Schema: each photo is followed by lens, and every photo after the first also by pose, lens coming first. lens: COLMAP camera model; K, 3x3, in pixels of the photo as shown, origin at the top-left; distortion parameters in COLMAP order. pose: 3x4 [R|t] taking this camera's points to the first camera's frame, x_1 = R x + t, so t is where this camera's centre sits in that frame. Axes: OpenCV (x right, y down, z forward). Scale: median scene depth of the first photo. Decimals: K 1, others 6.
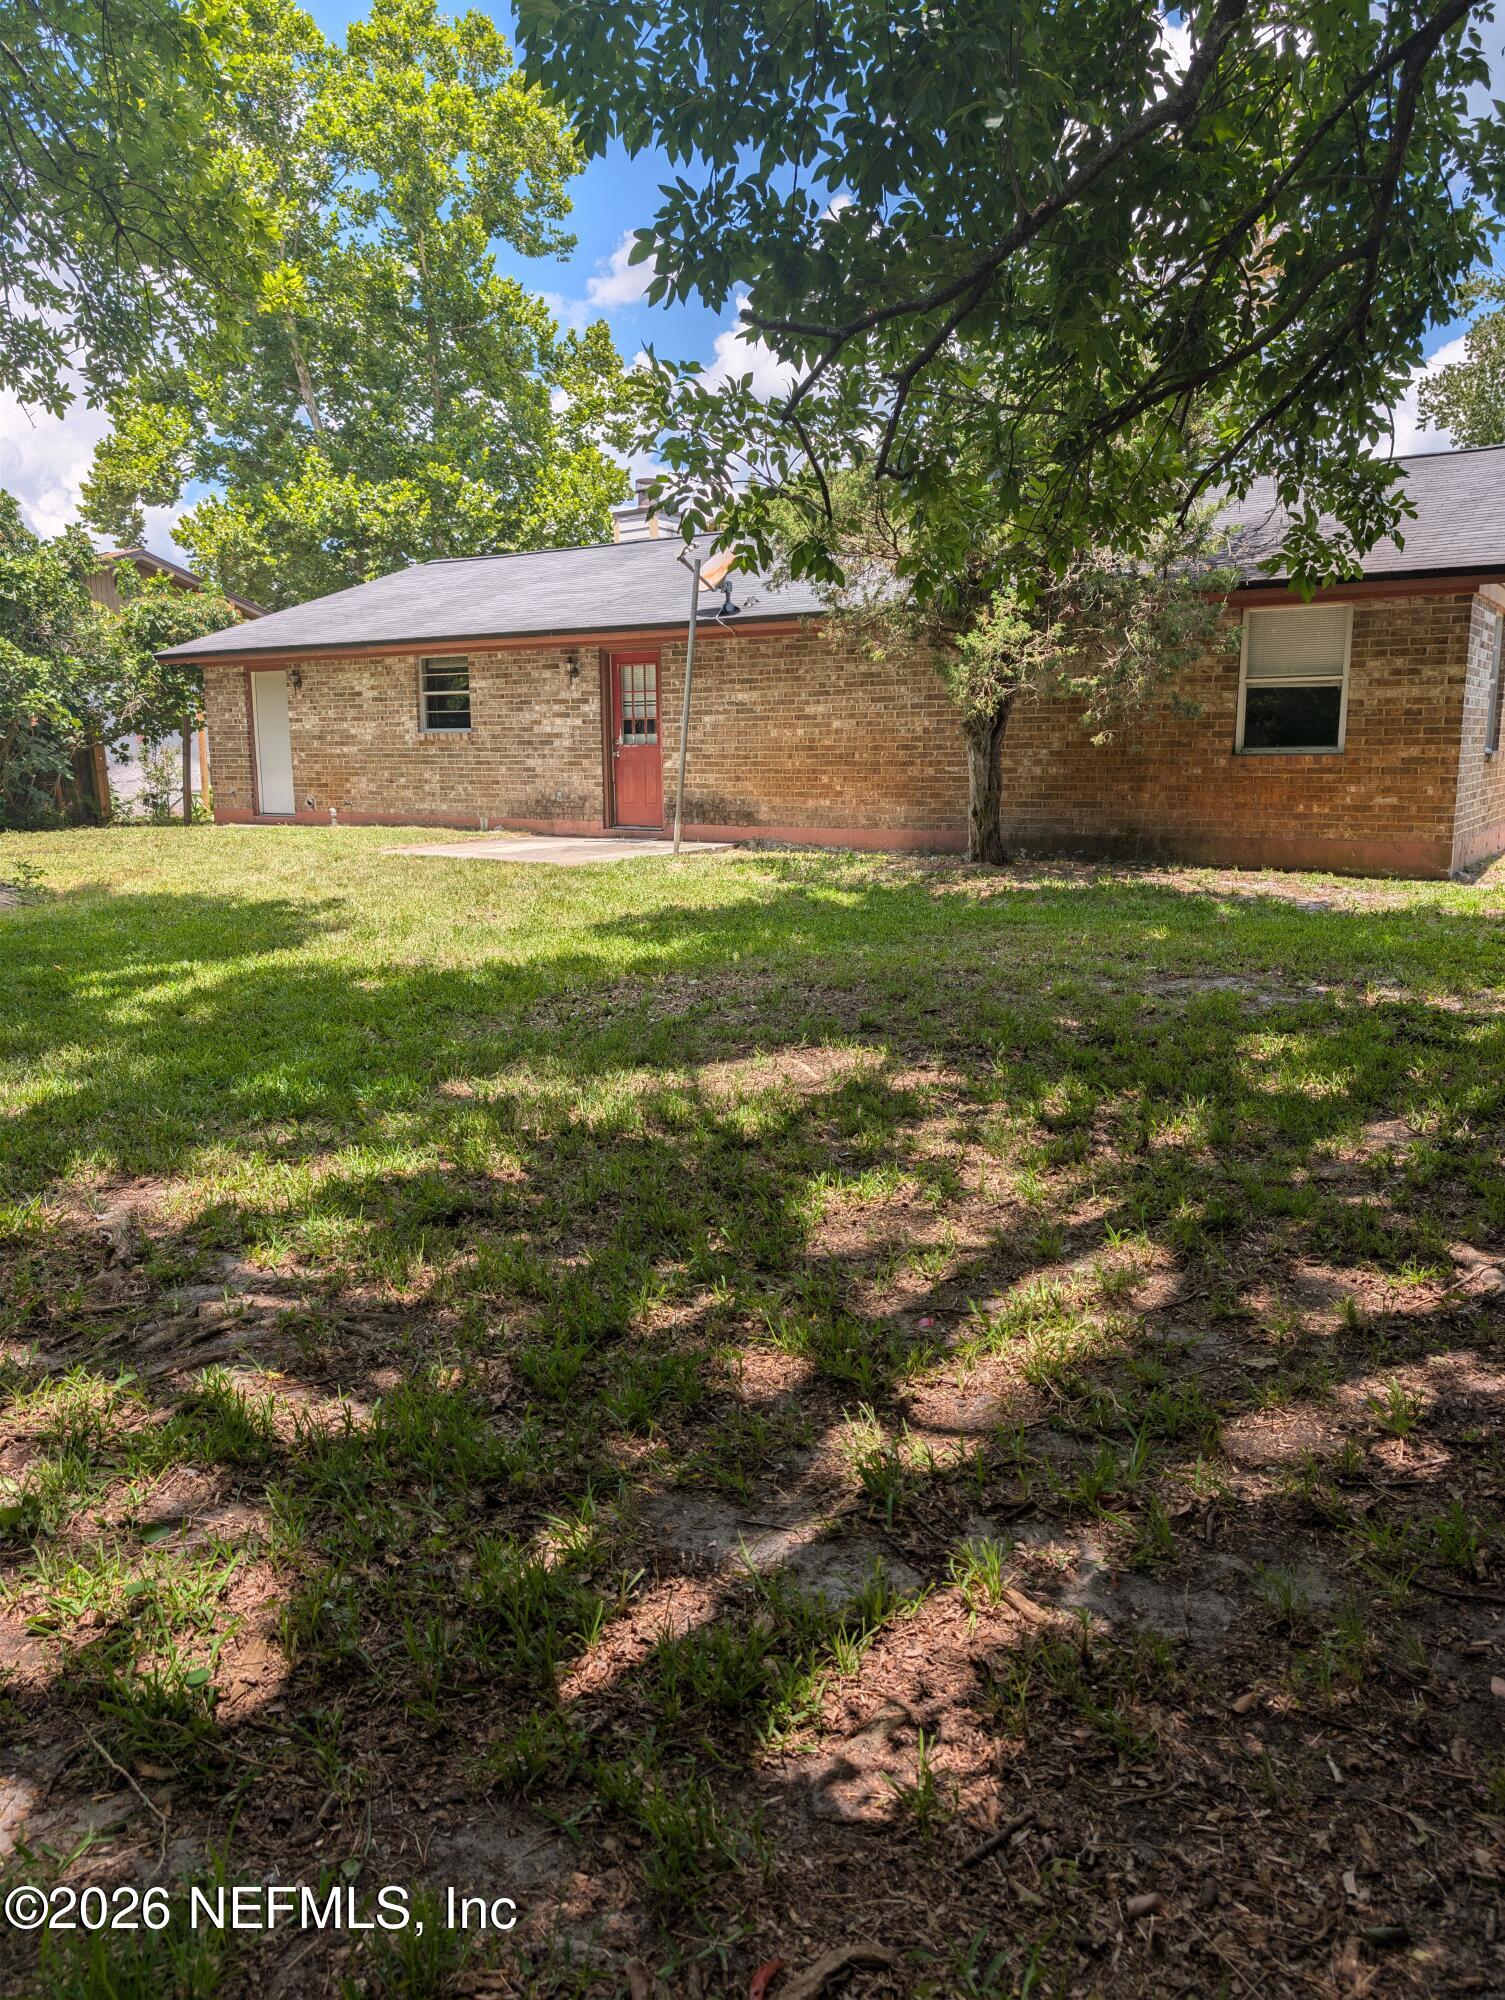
lens RADIAL K [[1388.2, 0, 752.5], [0, 1388.2, 1000.0], [0, 0, 1]] dist [0.096390, -0.270834]
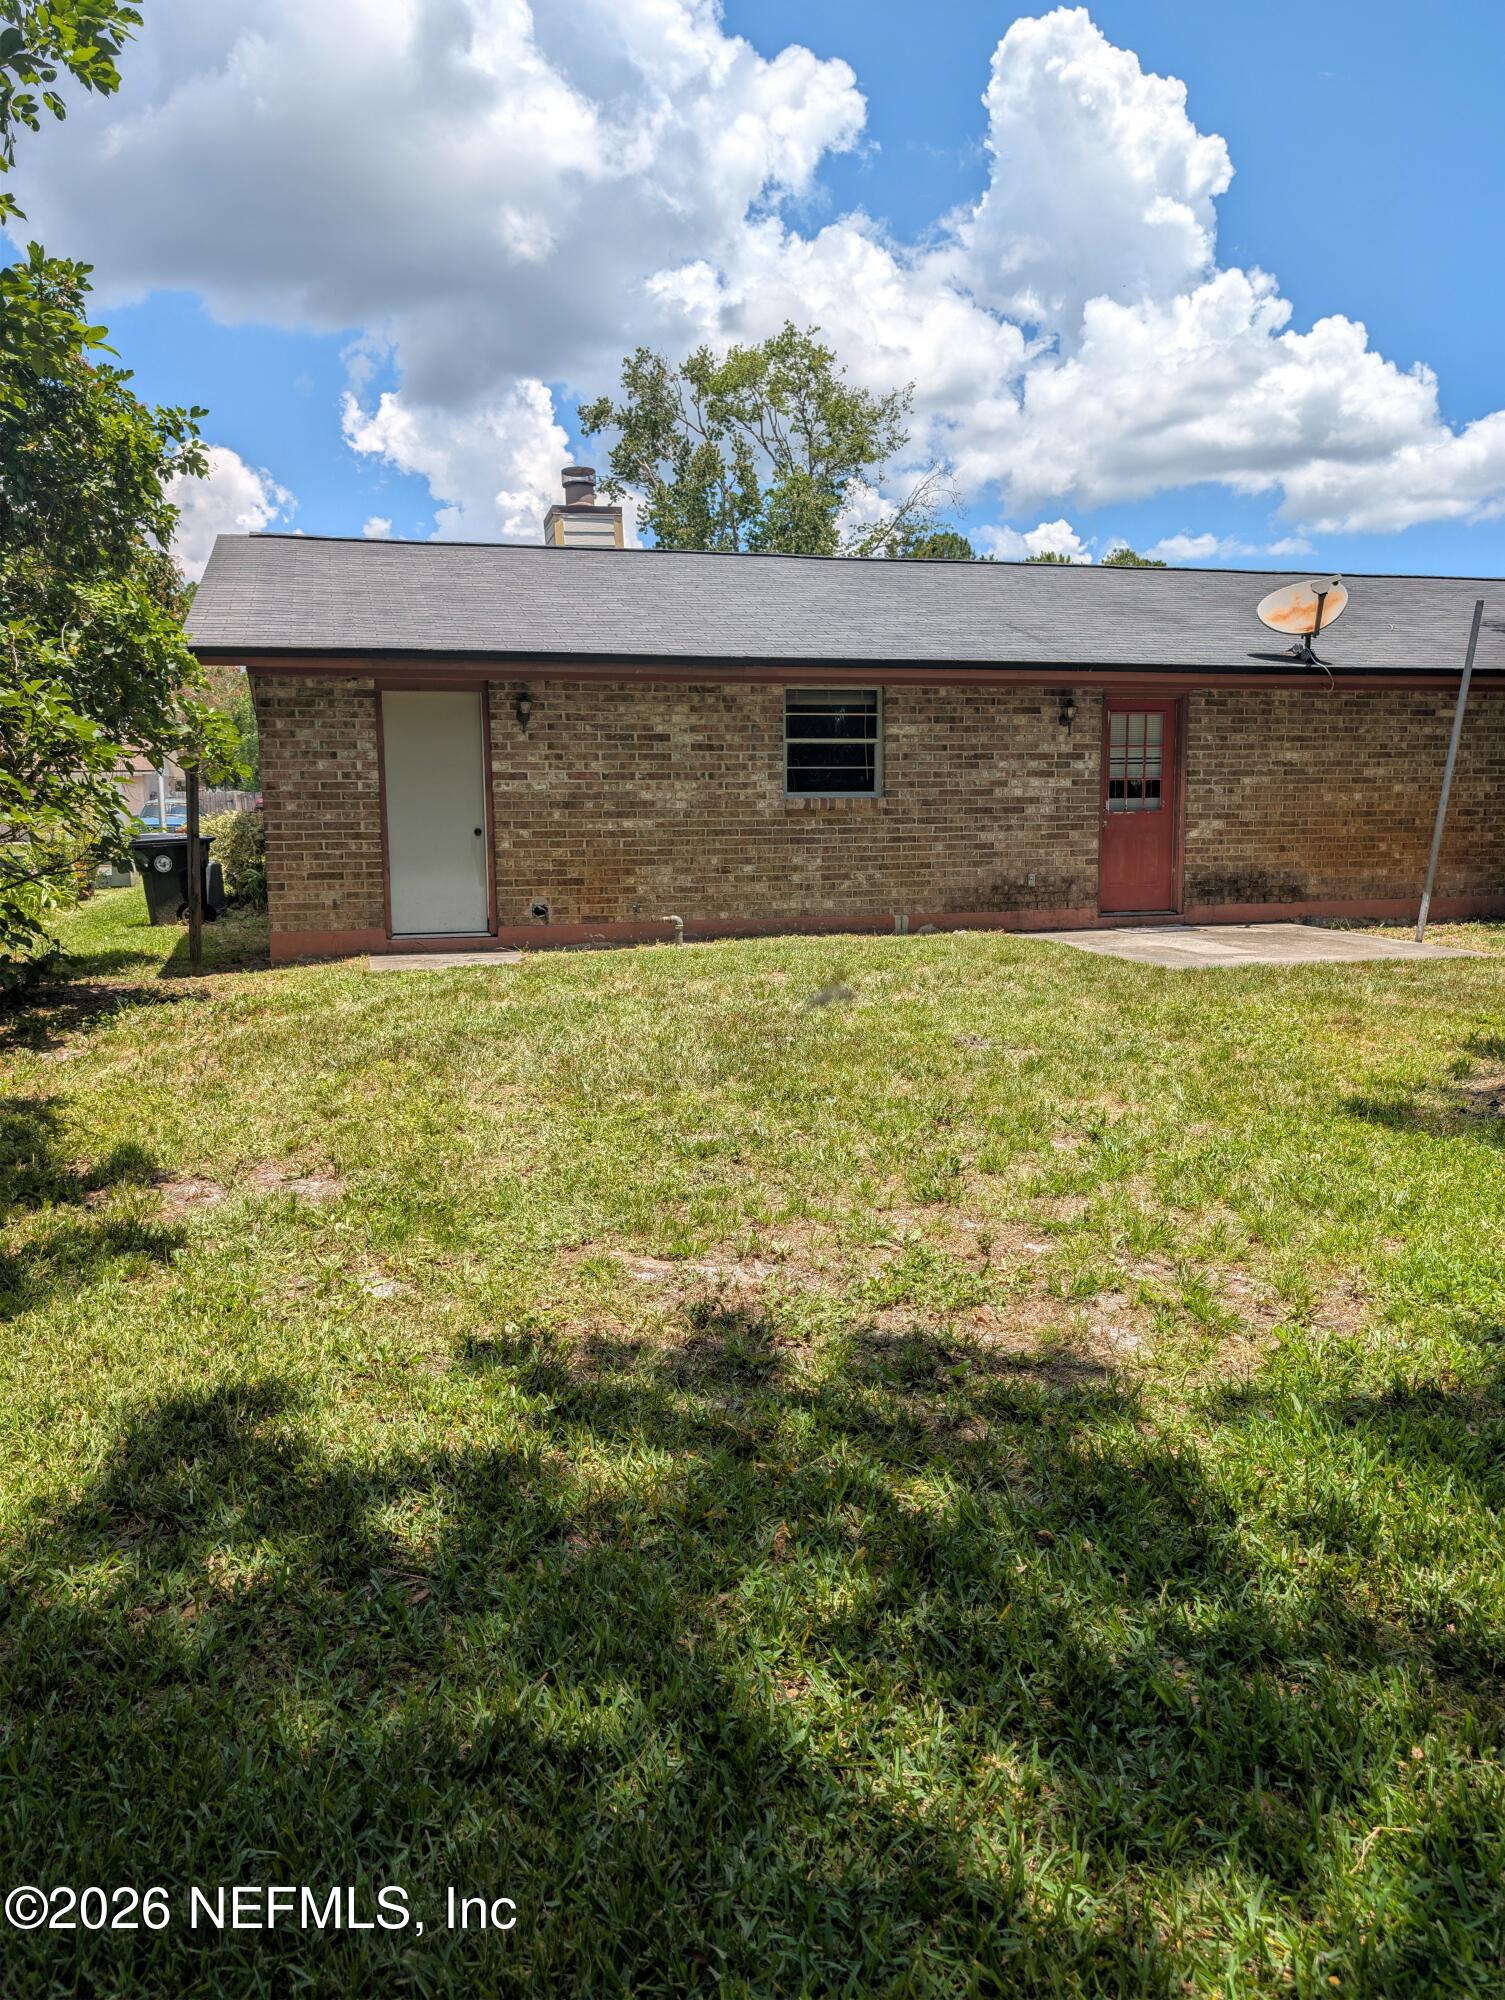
lens RADIAL K [[1388.2, 0, 752.5], [0, 1388.2, 1000.0], [0, 0, 1]] dist [0.096390, -0.270834]
pose [[0.671102, -0.096725, 0.735028, -0.815403], [0.140479, 0.990082, 0.002027, -0.105306], [-0.727934, 0.101896, 0.678034, 0.608463]]
